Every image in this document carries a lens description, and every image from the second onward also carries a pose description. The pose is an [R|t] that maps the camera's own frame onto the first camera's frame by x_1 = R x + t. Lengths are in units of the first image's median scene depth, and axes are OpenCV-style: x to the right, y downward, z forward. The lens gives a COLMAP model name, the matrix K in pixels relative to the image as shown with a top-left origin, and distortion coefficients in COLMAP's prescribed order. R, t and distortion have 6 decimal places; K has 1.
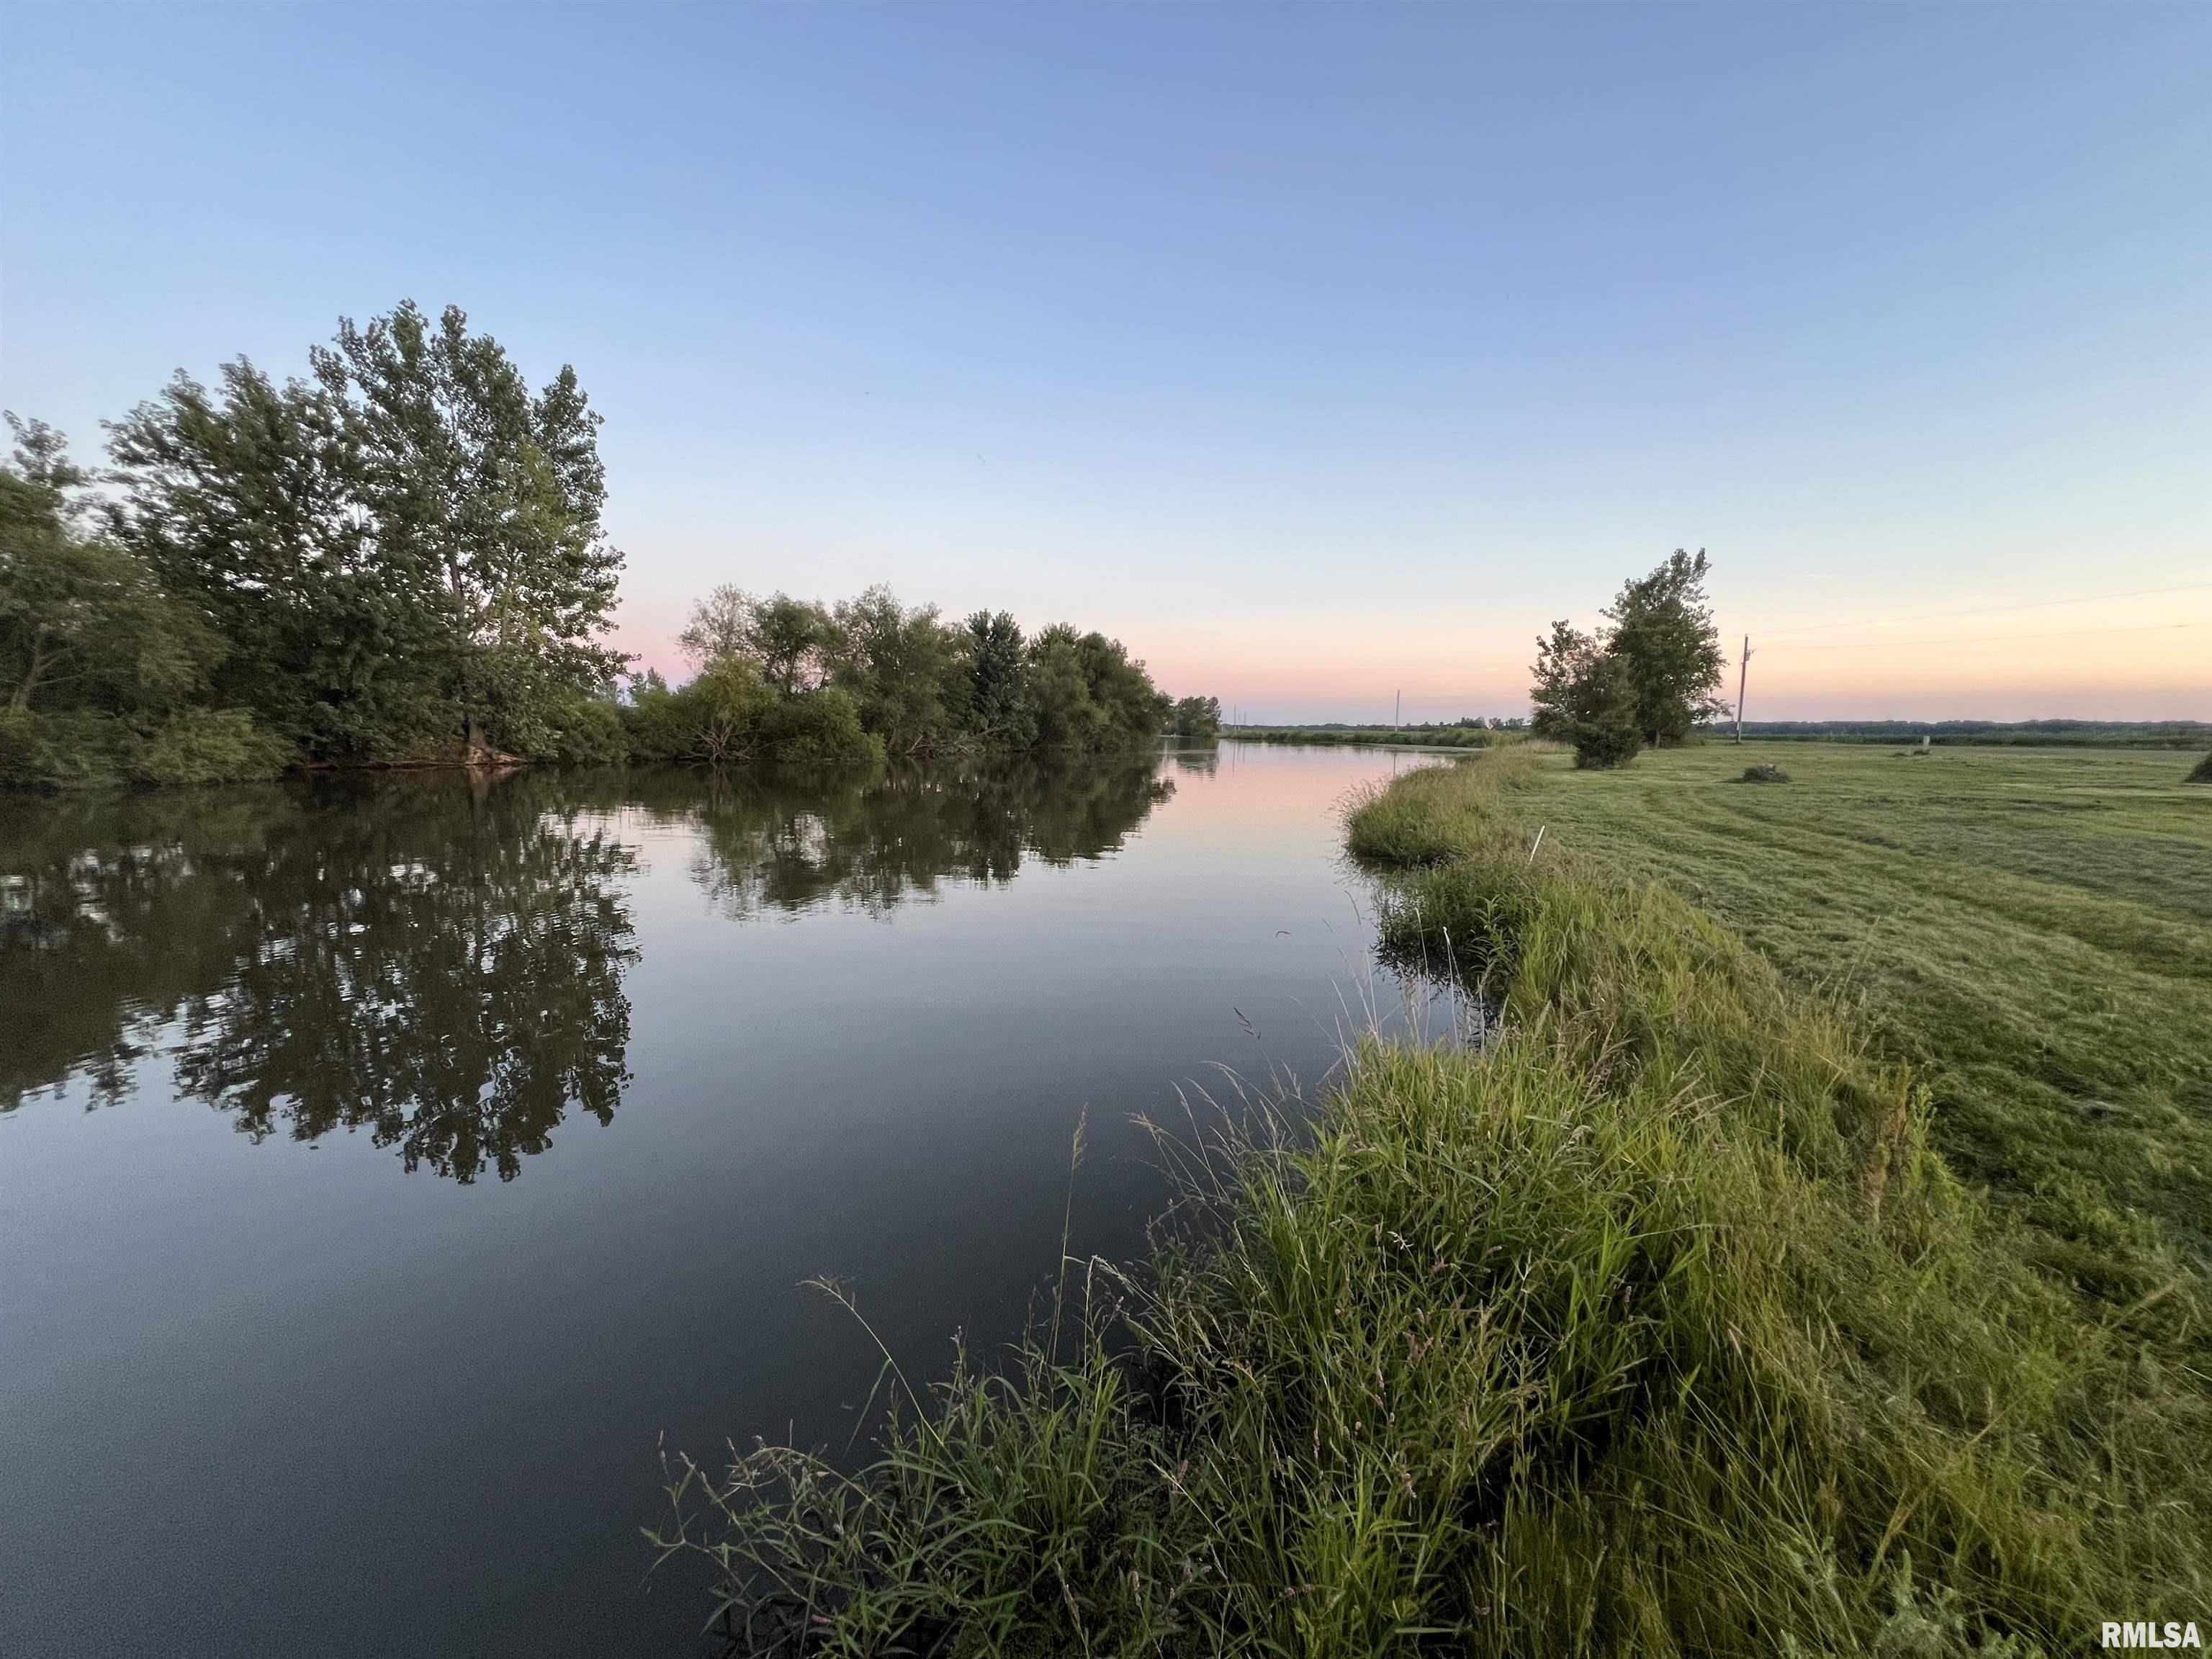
lens RADIAL K [[882.9, 0, 1115.7], [0, 882.9, 836.4], [0, 0, 1]] dist [-0.002443, 0.000418]
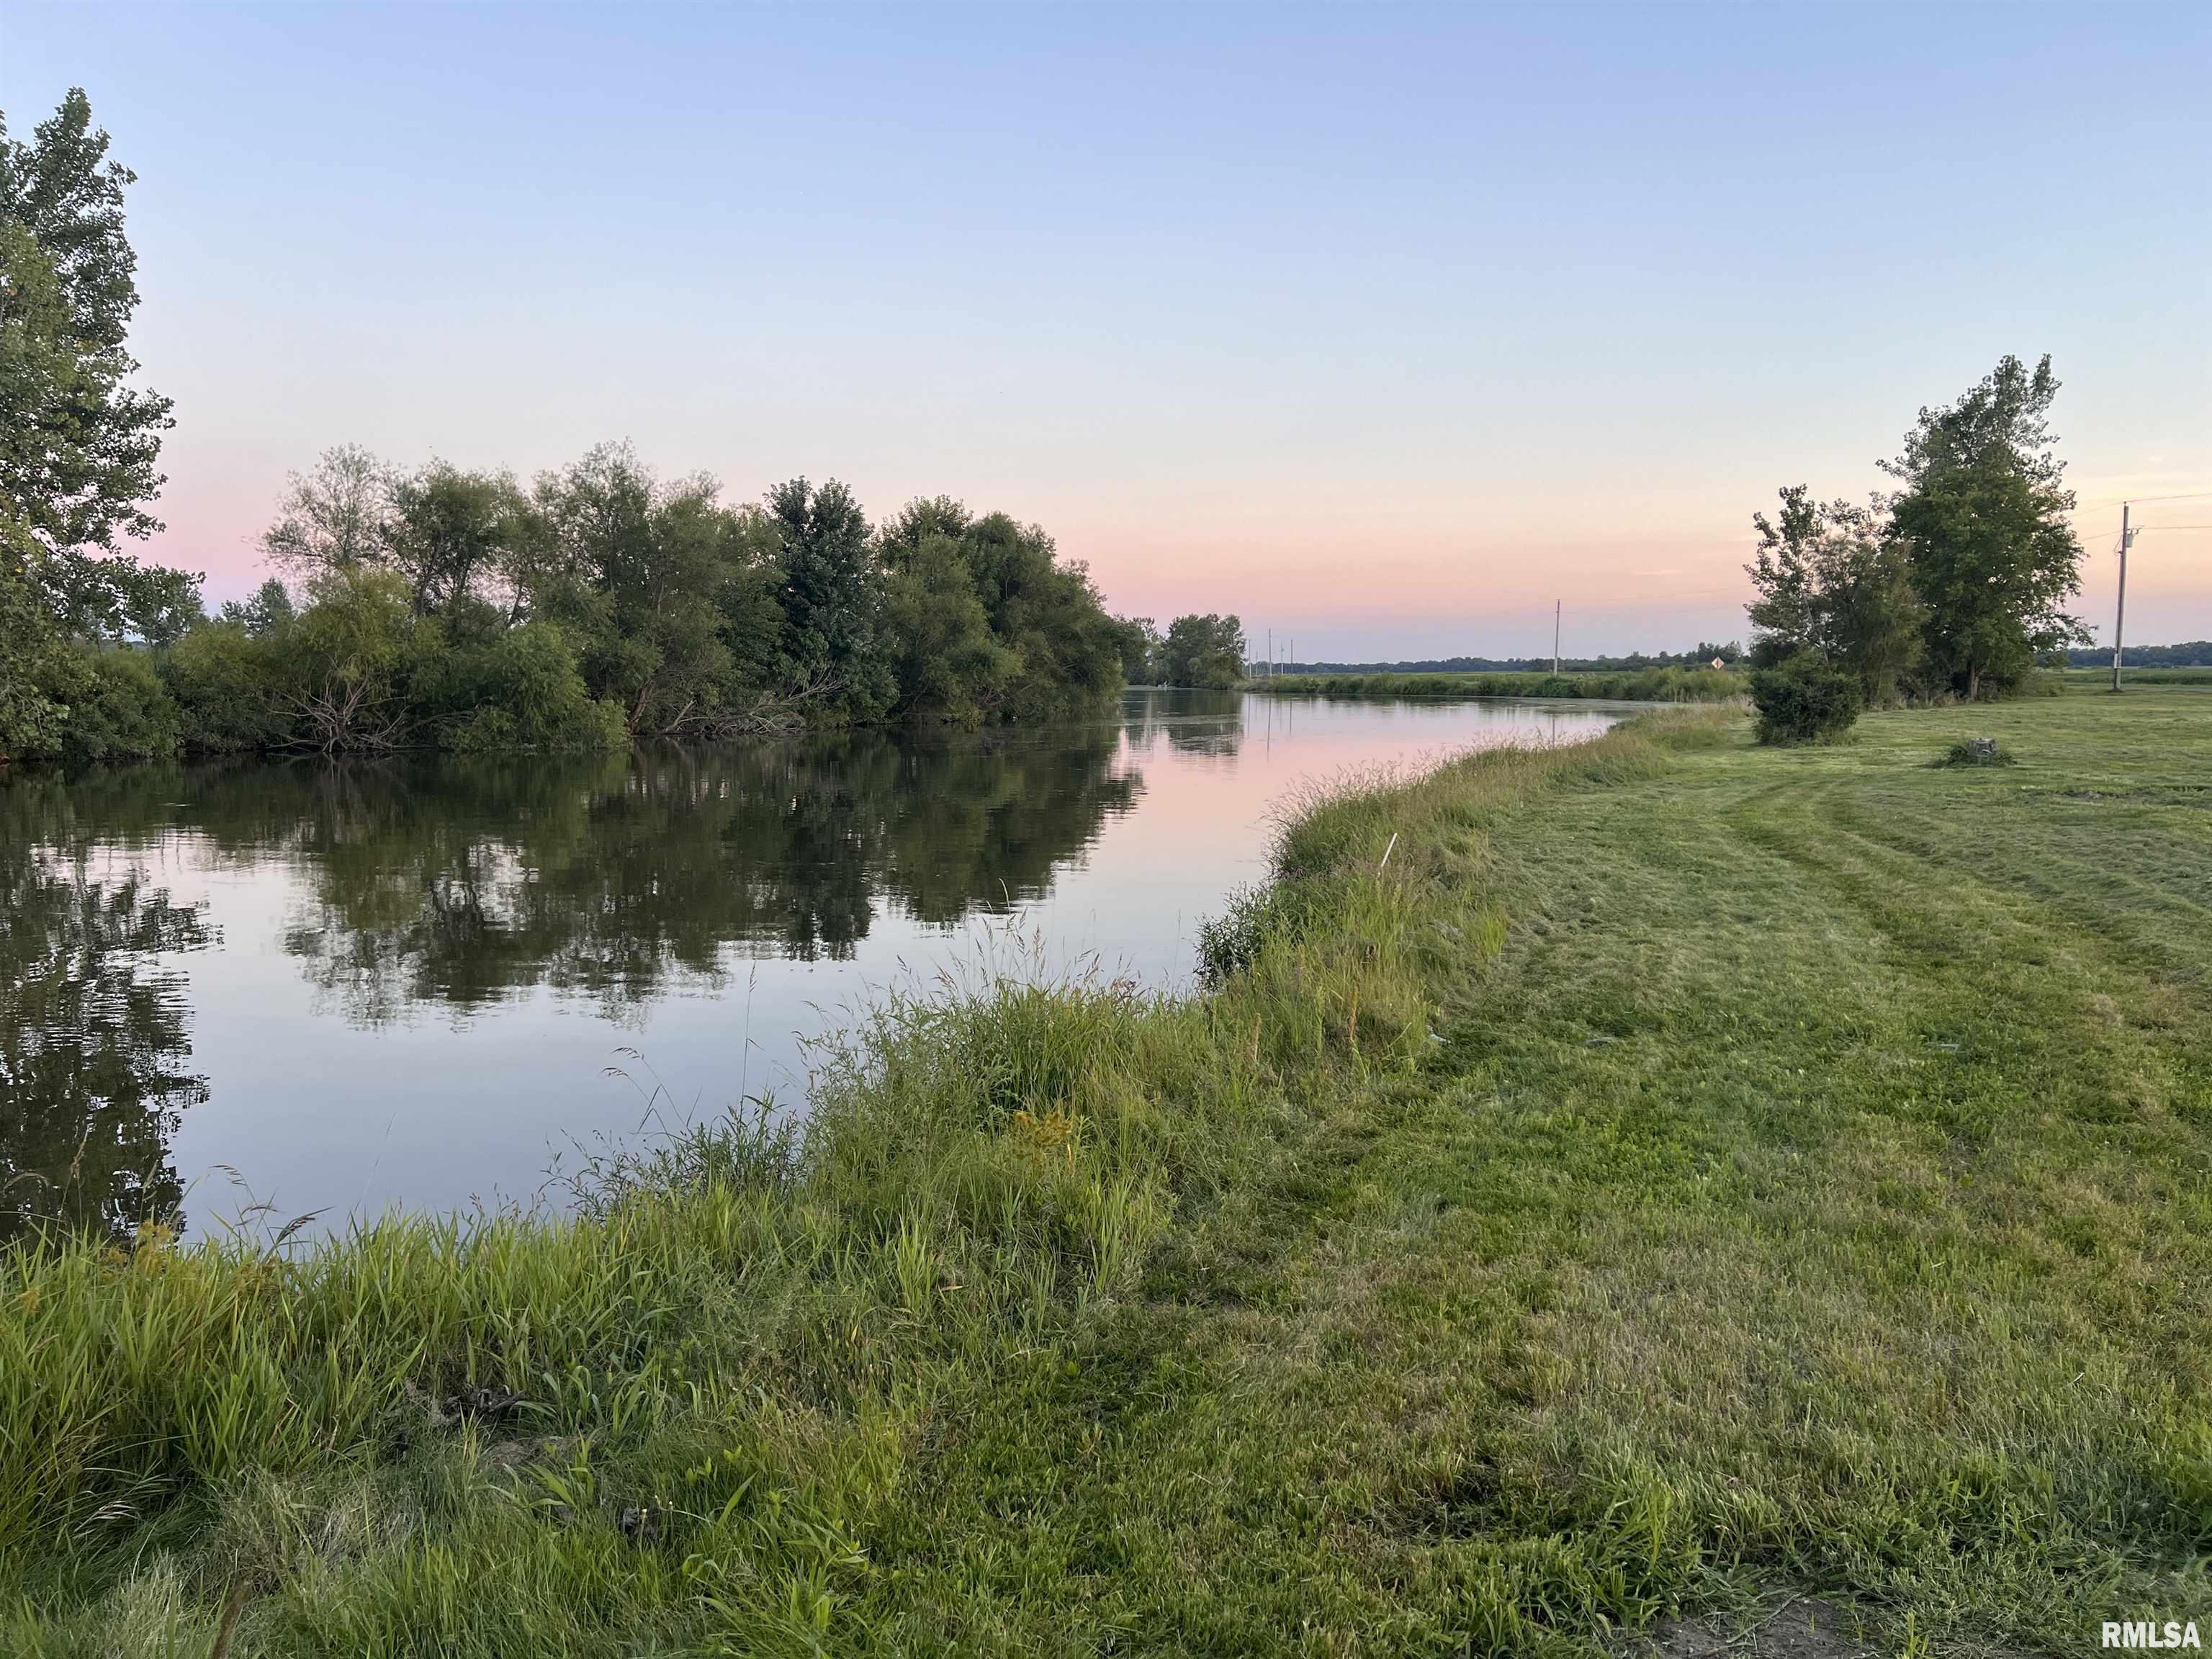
lens RADIAL K [[1646.5, 0, 1106.5], [0, 1646.5, 843.9], [0, 0, 1]] dist [0.052302, -0.050666]
pose [[0.999514, -0.016747, 0.026284, 0.021310], [0.017226, 0.999688, -0.018087, 0.003282], [-0.025973, 0.018531, 0.999491, -0.084119]]
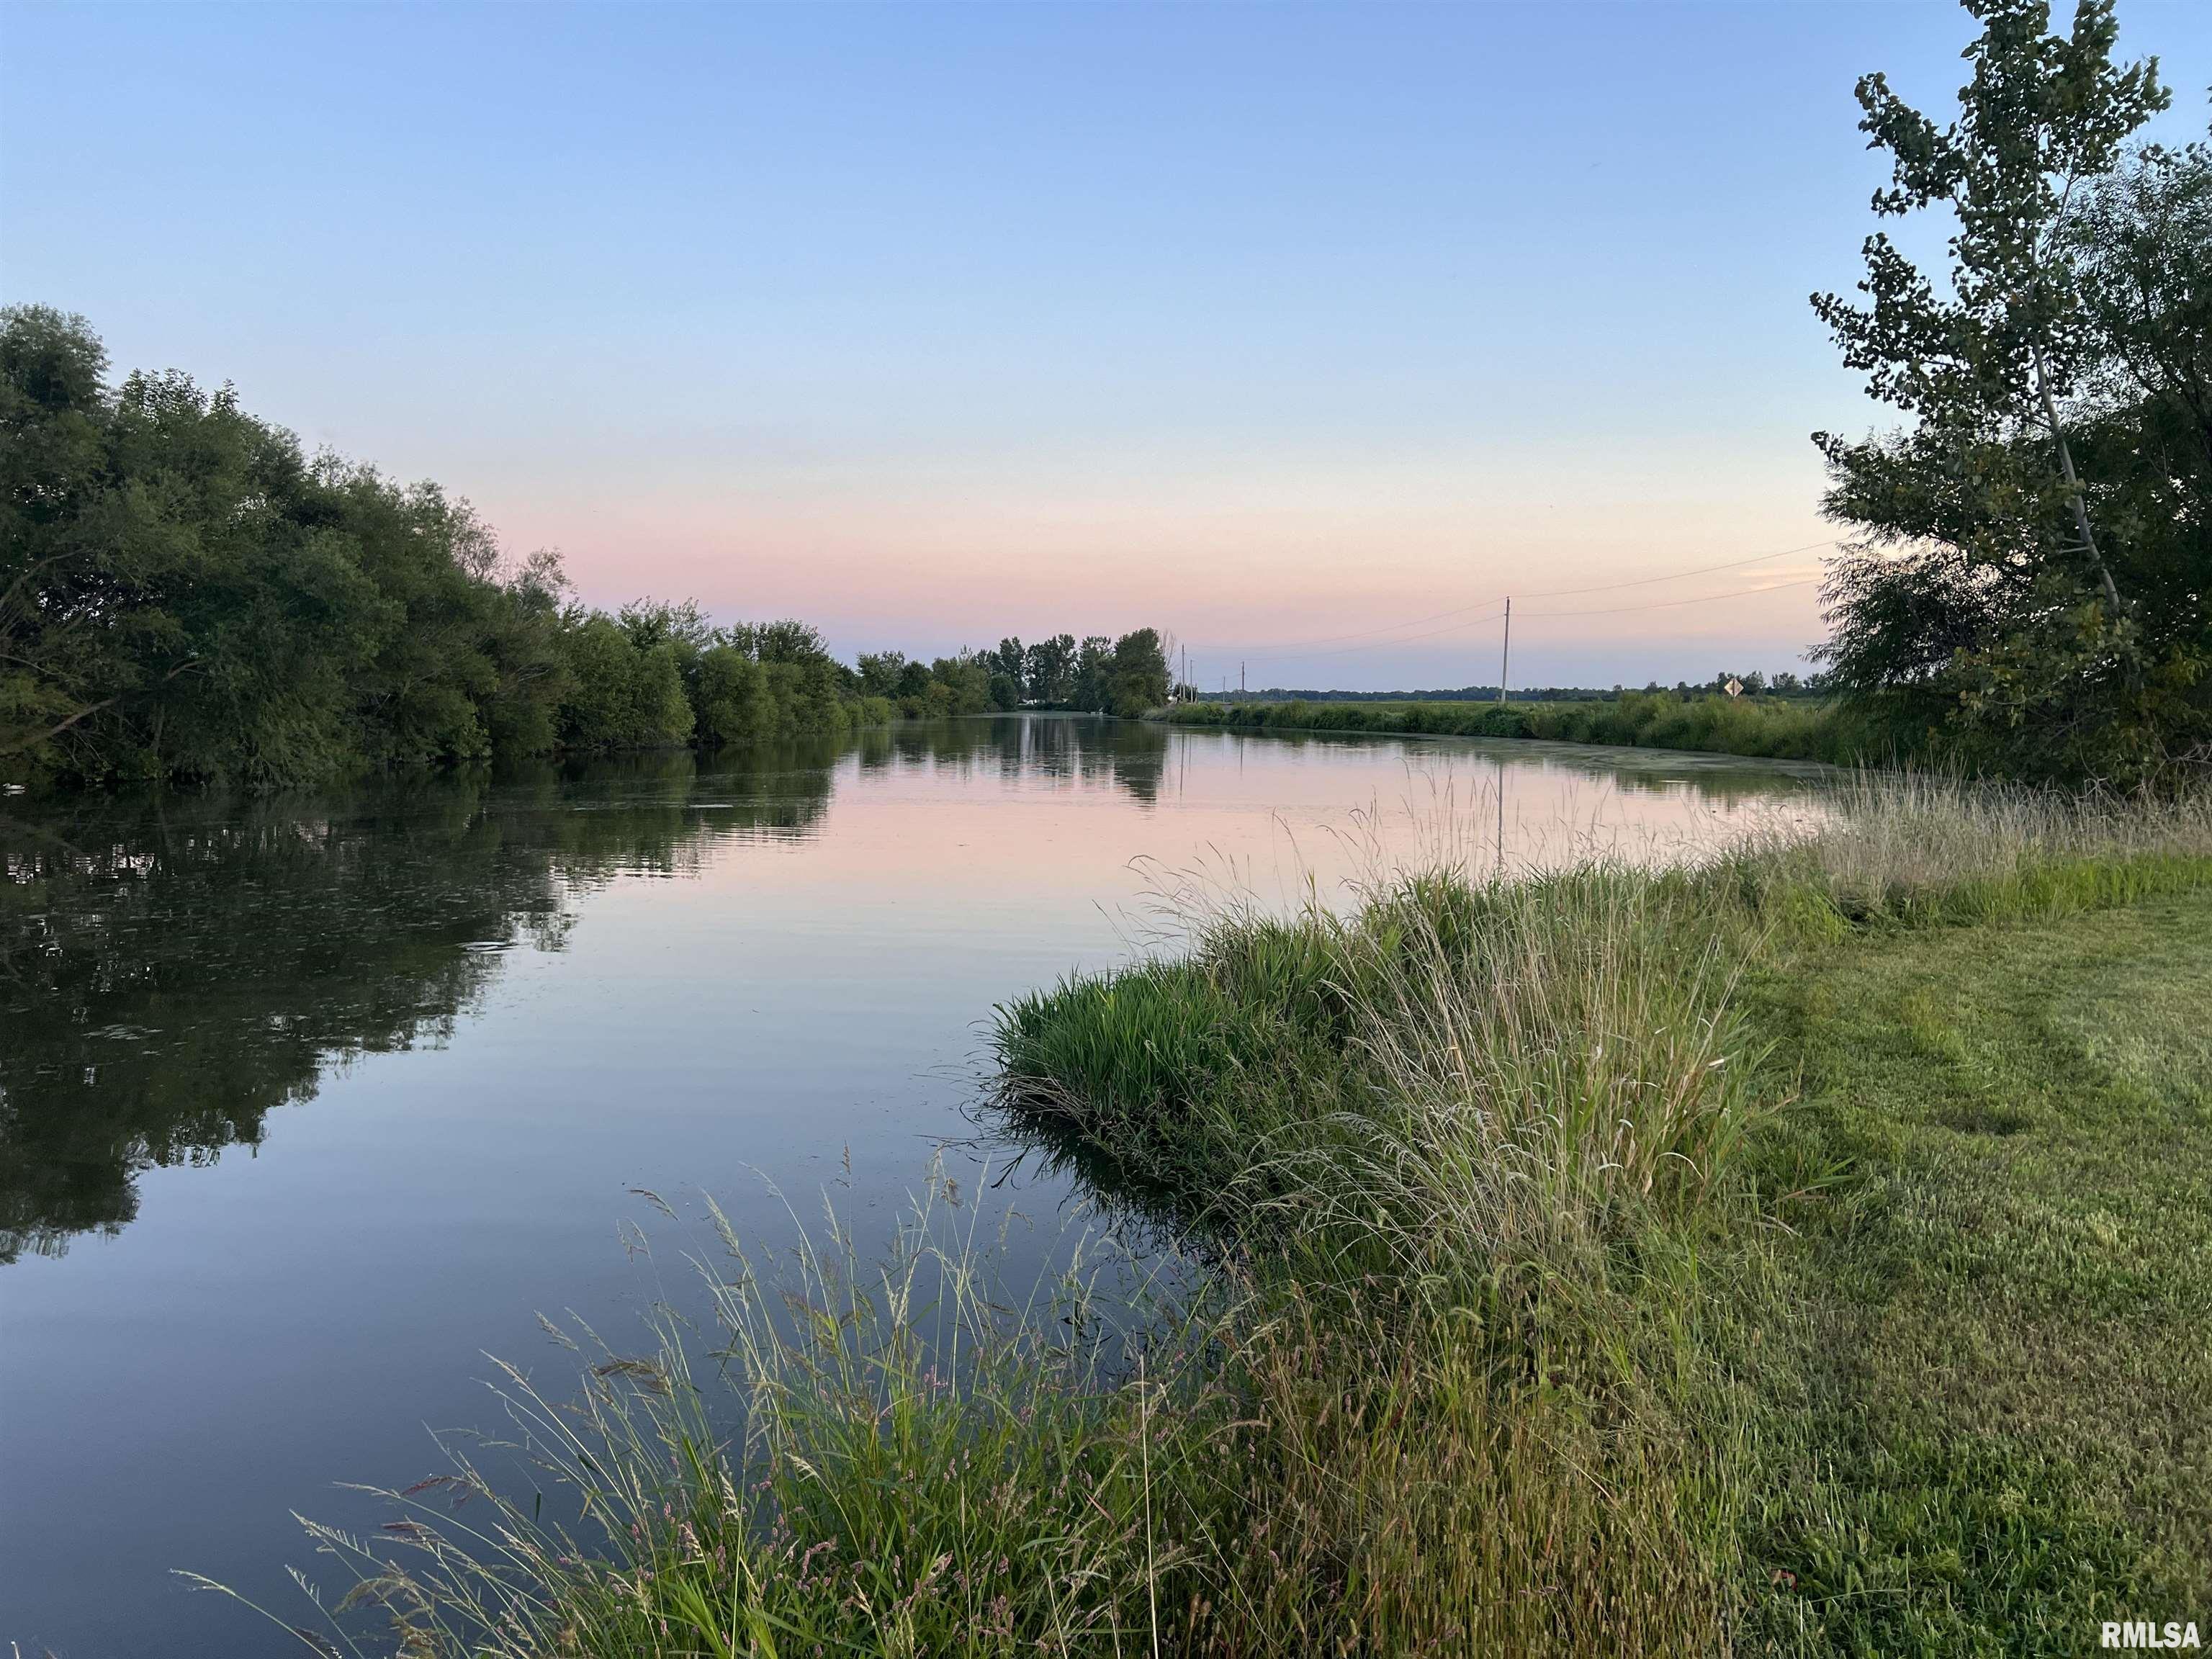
lens RADIAL K [[1646.5, 0, 1100.2], [0, 1646.5, 835.6], [0, 0, 1]] dist [0.052302, -0.050666]
pose [[0.999886, -0.007570, 0.013055, 0.382818], [0.008075, 0.999204, -0.039060, -0.099352], [-0.012749, 0.039161, 0.999152, 0.805179]]
